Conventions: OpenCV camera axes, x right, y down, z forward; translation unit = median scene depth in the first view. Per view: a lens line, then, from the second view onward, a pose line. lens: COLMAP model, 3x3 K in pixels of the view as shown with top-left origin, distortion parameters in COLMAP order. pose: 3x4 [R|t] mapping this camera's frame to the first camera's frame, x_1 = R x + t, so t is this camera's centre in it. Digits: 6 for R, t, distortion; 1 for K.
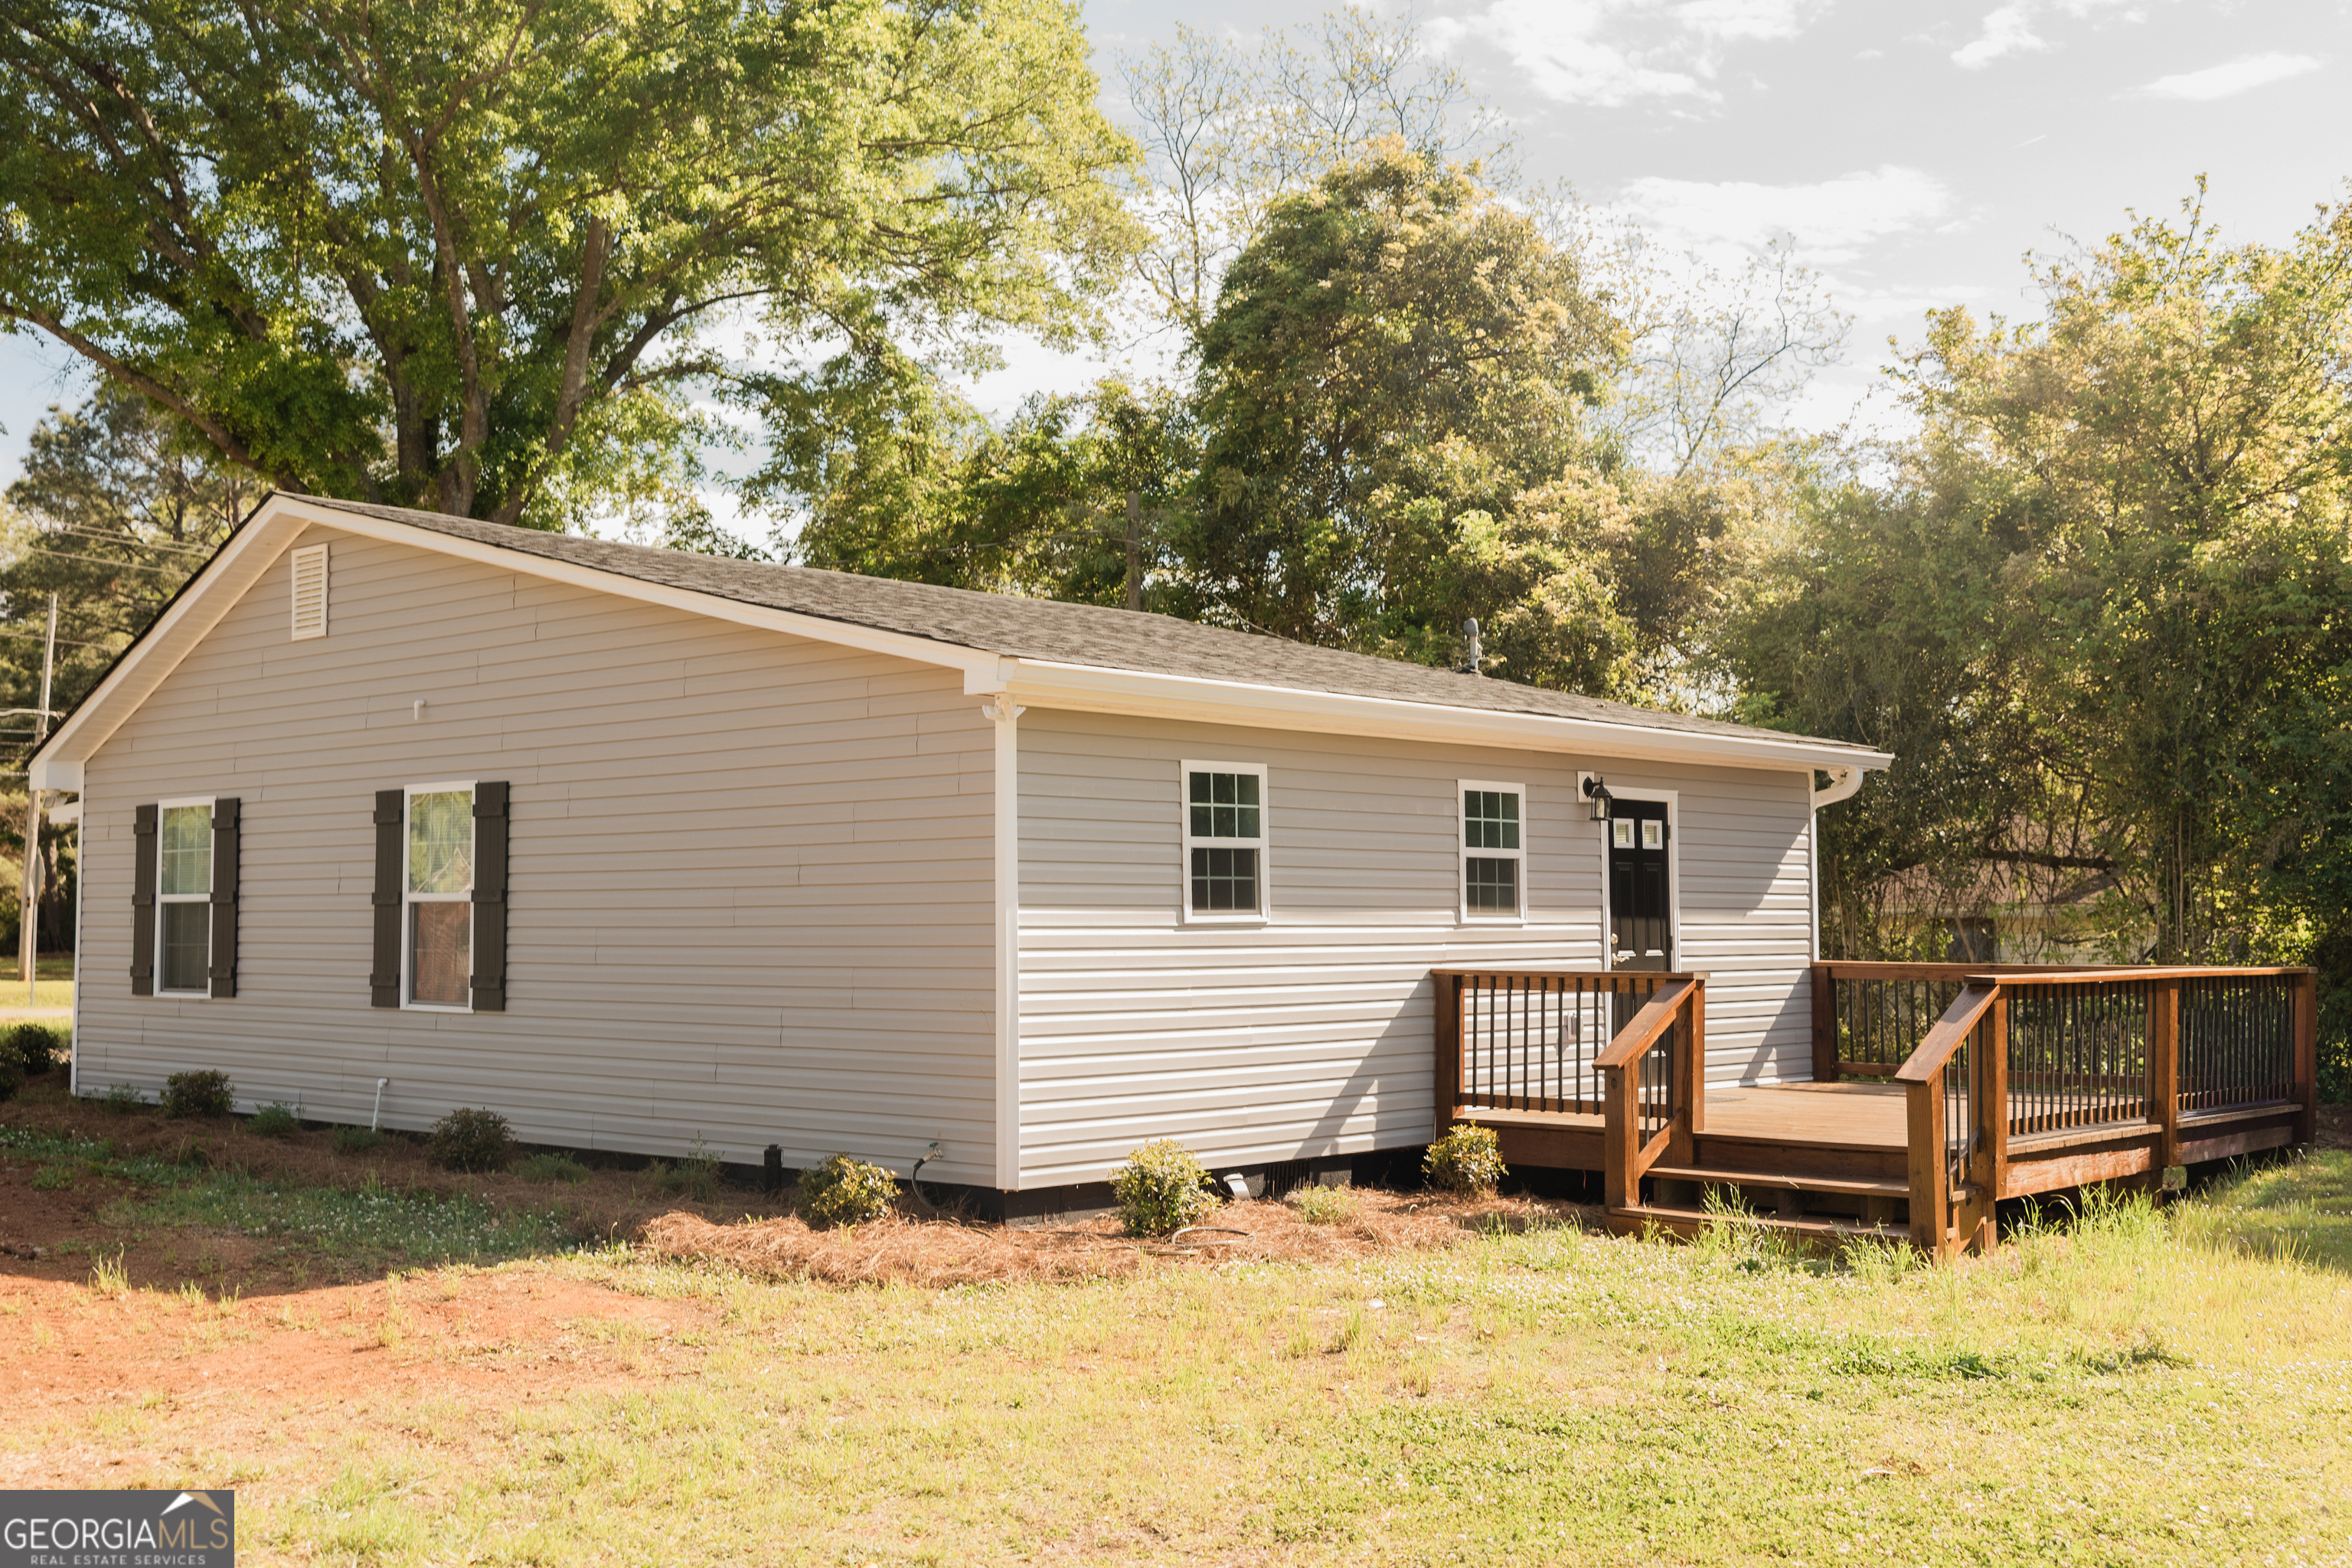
lens RADIAL K [[2473.9, 0, 1229.9], [0, 2473.9, 817.1], [0, 0, 1]] dist [0.023923, -0.003836]
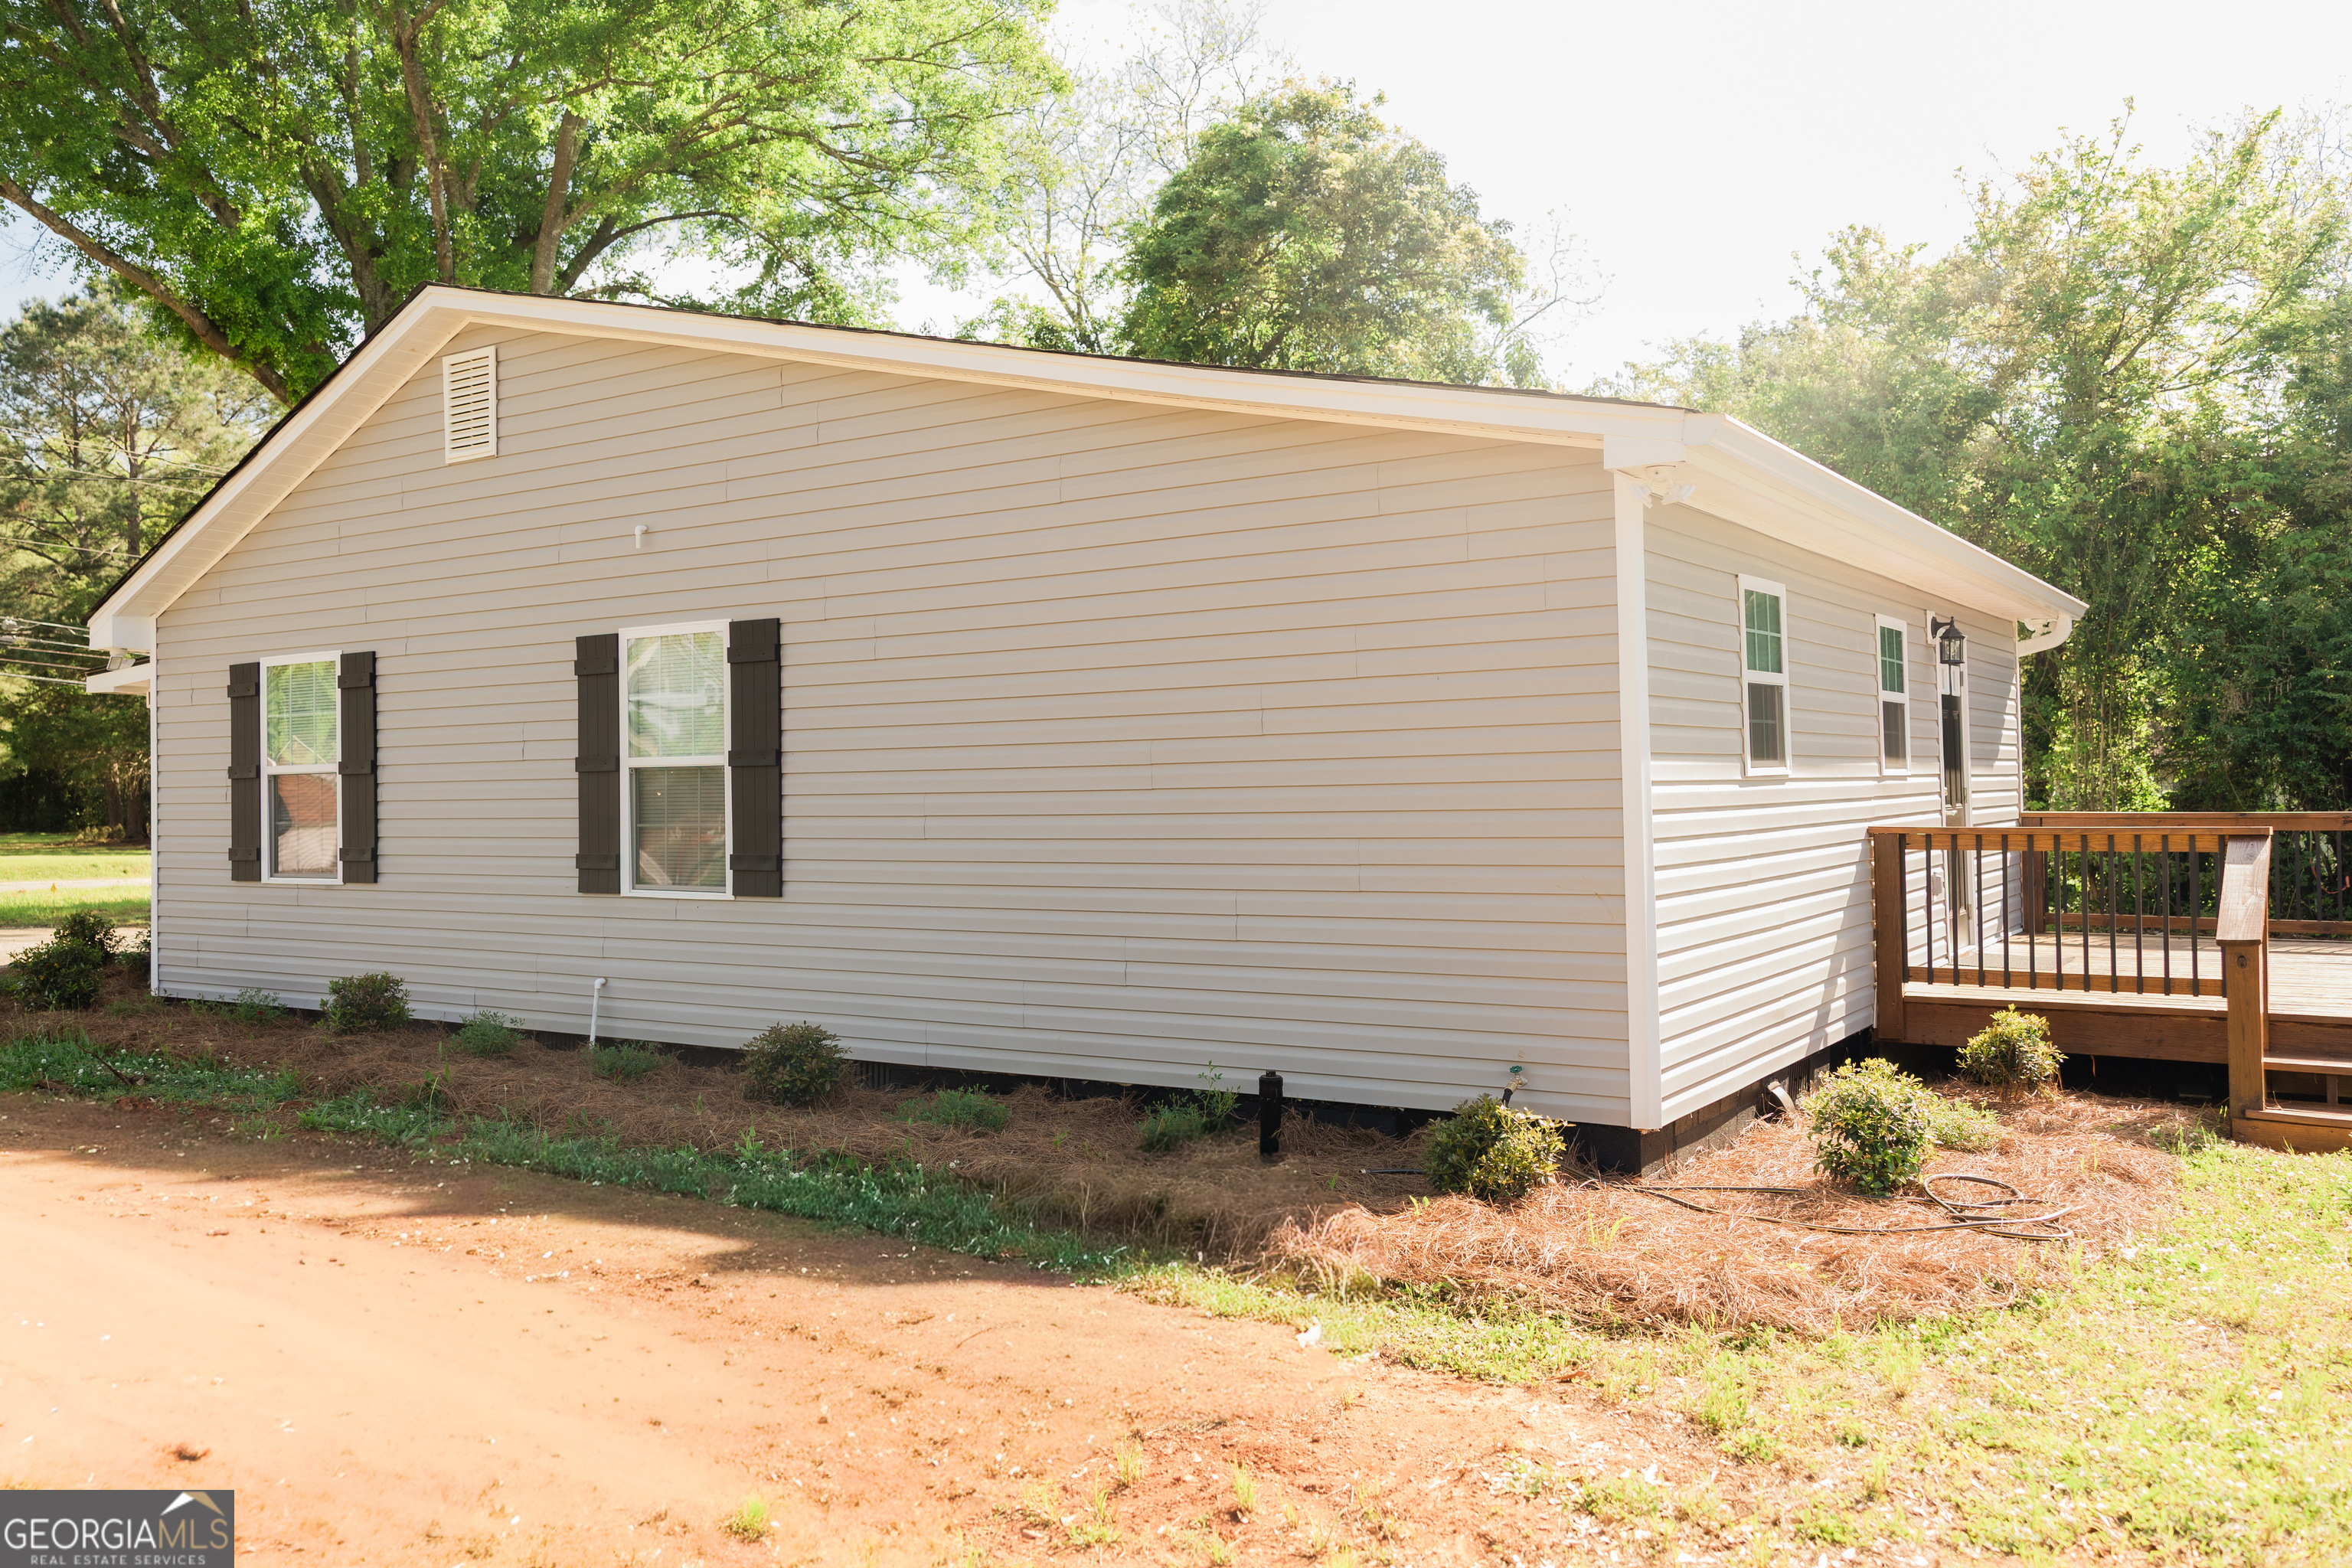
lens RADIAL K [[1879.4, 0, 1189.8], [0, 1879.4, 788.6], [0, 0, 1]] dist [0.005645, 0.000642]
pose [[0.989784, -0.014366, 0.141847, -0.228924], [0.008403, 0.999059, 0.042547, 0.015475], [-0.142325, -0.040920, 0.988974, 0.337962]]
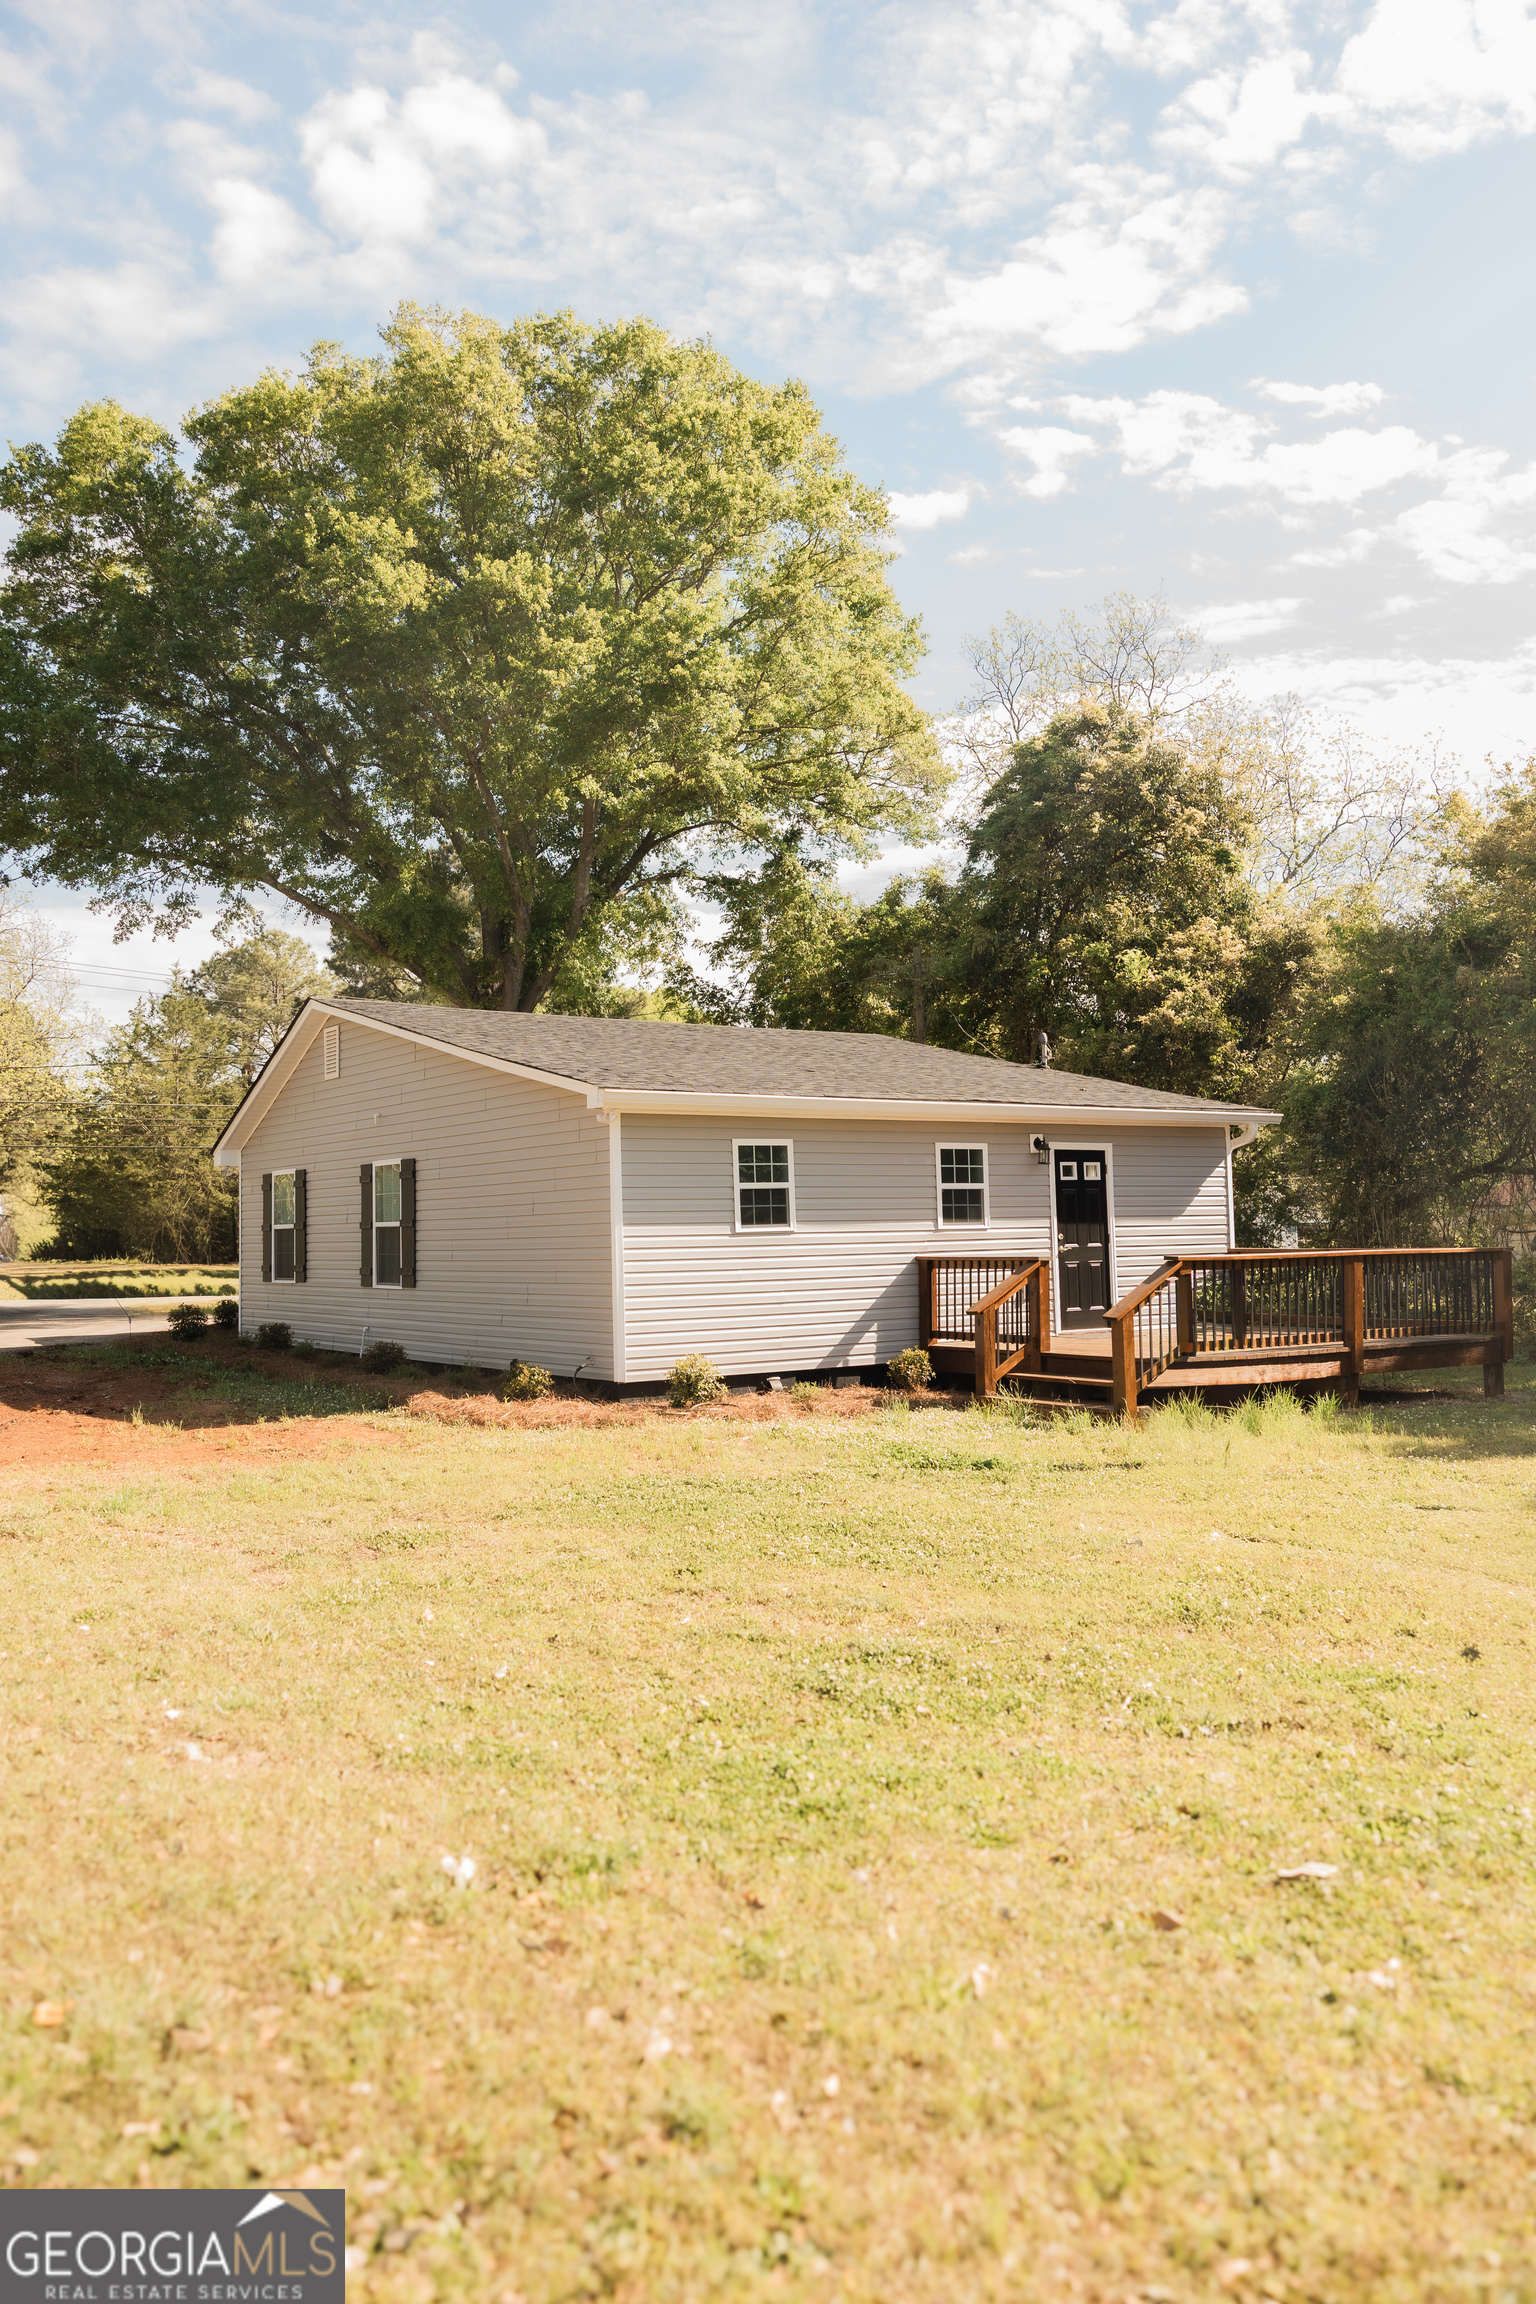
lens RADIAL K [[1788.0, 0, 768.0], [0, 1788.0, 1152.0], [0, 0, 1]] dist [0.002969, 0.005644]
pose [[0.972075, -0.027581, -0.233042, 0.239224], [0.027484, 0.999616, -0.003663, -0.006923], [0.233054, -0.002844, 0.972460, -0.177367]]
